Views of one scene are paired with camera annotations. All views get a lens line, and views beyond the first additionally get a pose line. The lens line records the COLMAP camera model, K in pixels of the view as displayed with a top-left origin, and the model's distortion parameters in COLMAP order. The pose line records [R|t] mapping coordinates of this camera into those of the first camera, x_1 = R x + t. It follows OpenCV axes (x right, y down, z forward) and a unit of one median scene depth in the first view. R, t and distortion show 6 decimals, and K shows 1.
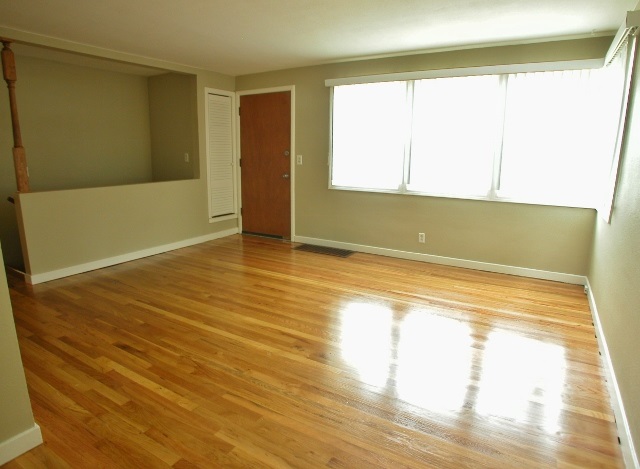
lens RADIAL K [[390.2, 0, 320.0], [0, 390.2, 234.5], [0, 0, 1]] dist [-0.084303, -0.000341]
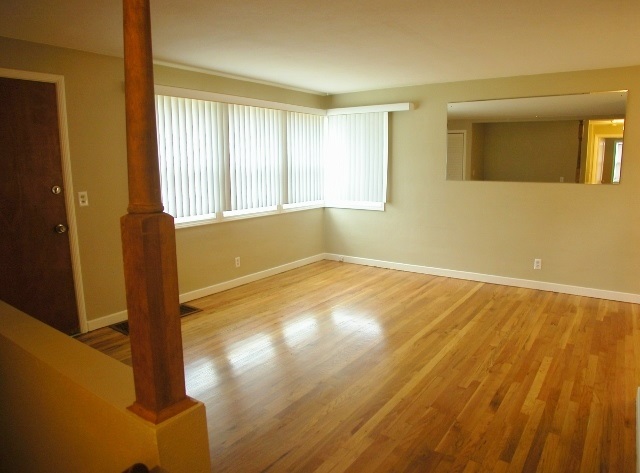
lens RADIAL K [[434.9, 0, 320.0], [0, 434.9, 236.5], [0, 0, 1]] dist [-0.084678, 0.003418]
pose [[0.076434, -0.174782, 0.981636, -0.936462], [0.210748, 0.965105, 0.155428, -0.214750], [-0.974548, 0.194998, 0.110602, 0.772396]]
